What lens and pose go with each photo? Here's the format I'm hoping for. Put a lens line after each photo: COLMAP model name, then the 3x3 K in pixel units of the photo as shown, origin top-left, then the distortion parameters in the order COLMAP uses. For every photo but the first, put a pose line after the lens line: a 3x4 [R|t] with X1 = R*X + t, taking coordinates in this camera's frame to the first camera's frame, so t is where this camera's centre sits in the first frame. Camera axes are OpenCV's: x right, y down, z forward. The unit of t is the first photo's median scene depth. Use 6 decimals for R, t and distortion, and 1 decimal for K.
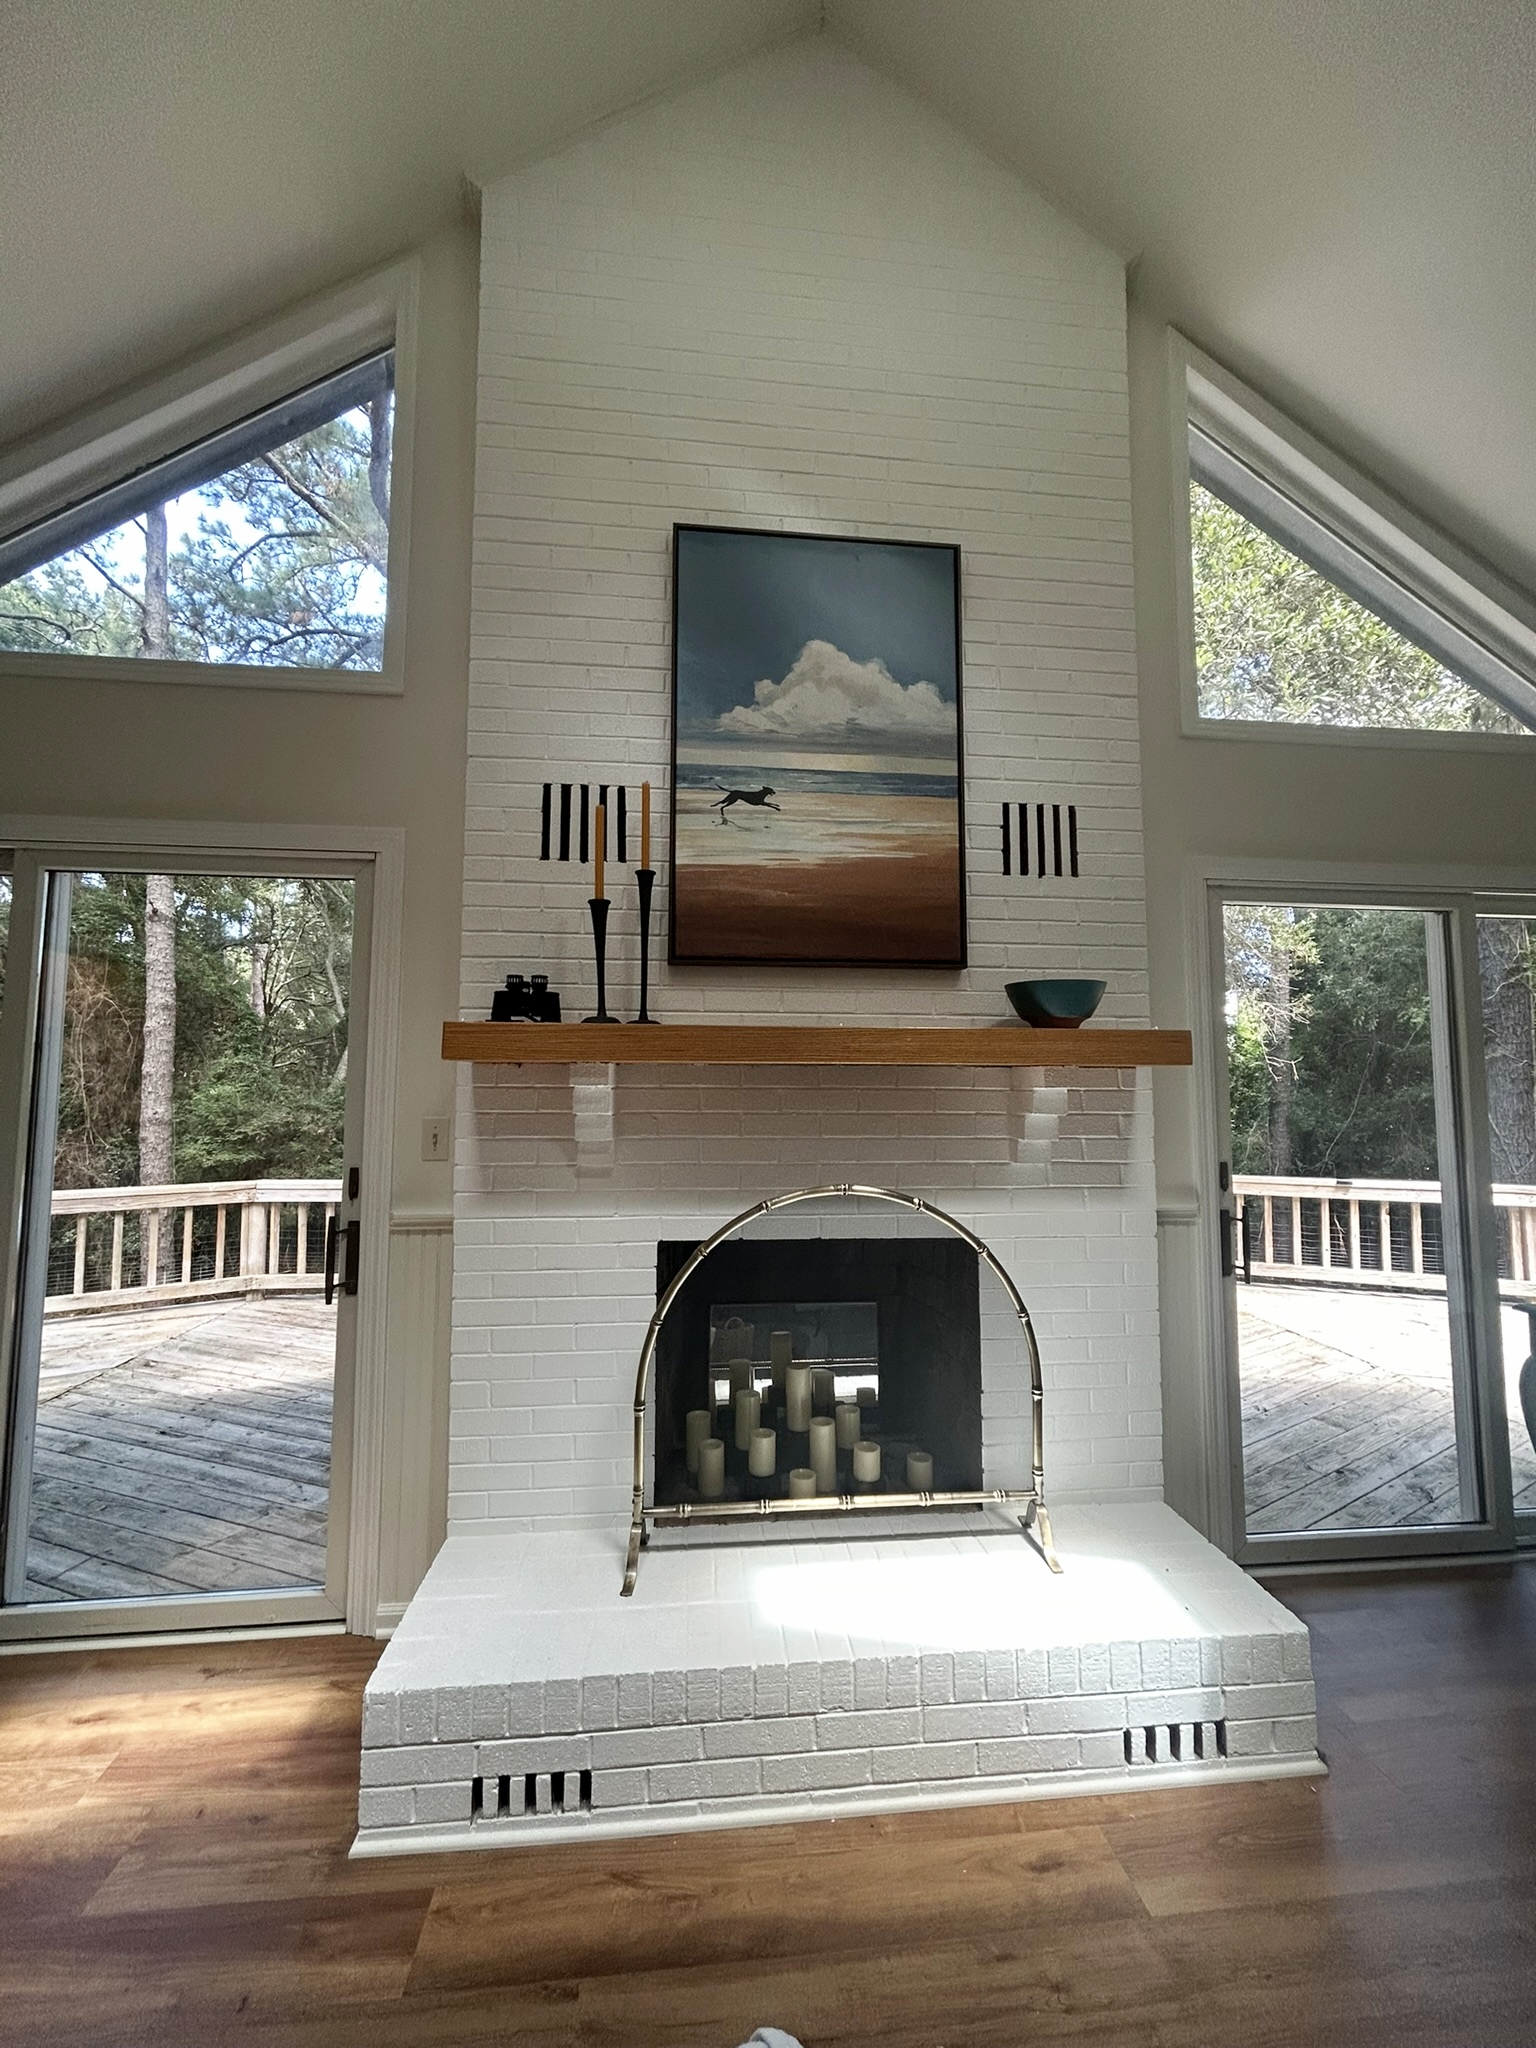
lens RADIAL K [[824.1, 0, 766.5], [0, 824.1, 1030.9], [0, 0, 1]] dist [0.001017, 0.000532]
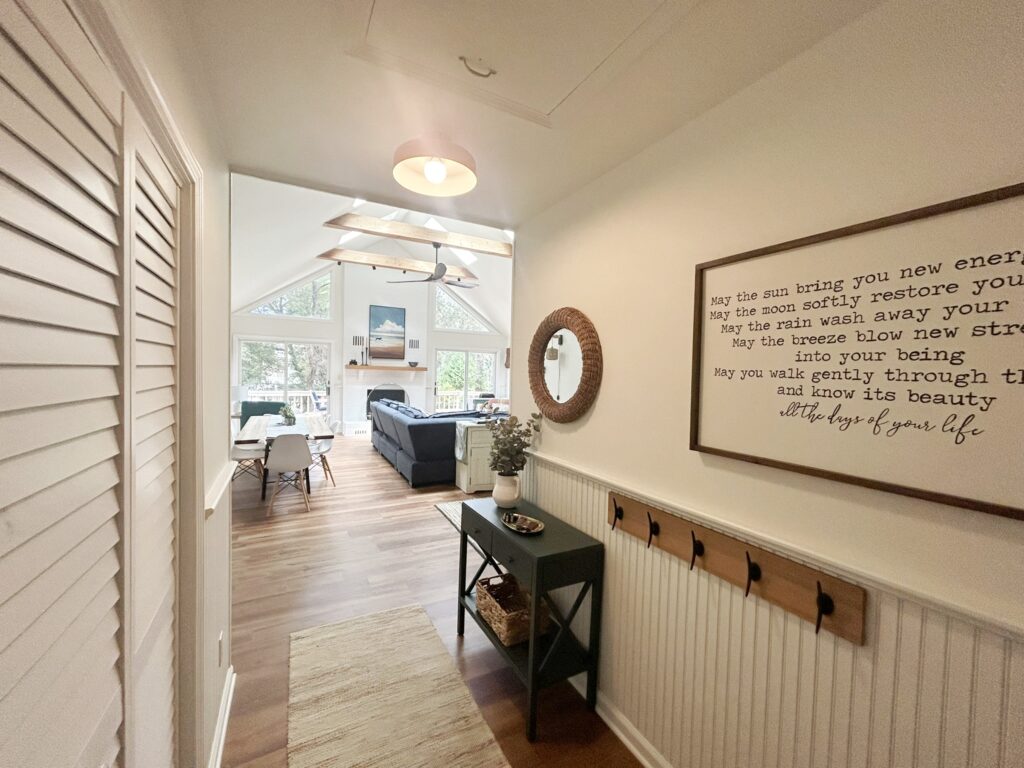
lens RADIAL K [[412.0, 0, 510.9], [0, 412.0, 383.9], [0, 0, 1]] dist [0.001017, 0.000532]
pose [[0.924107, 0.017054, 0.381753, -0.380787], [-0.059782, 0.993155, 0.100348, -0.329396], [-0.377429, -0.115555, 0.918801, -3.516901]]
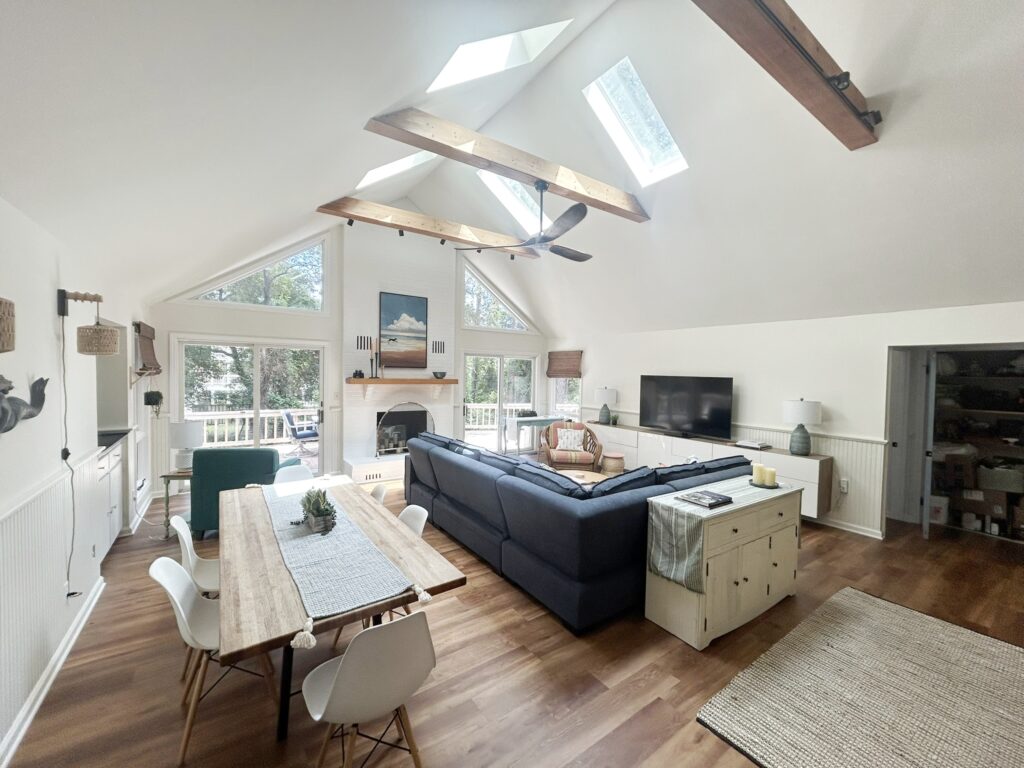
lens RADIAL K [[412.0, 0, 514.9], [0, 412.0, 384.0], [0, 0, 1]] dist [0.001017, 0.000532]
pose [[0.869306, 0.004091, 0.494258, -0.737499], [-0.058776, 0.993726, 0.095151, -0.303032], [-0.490768, -0.111766, 0.864092, -2.101337]]
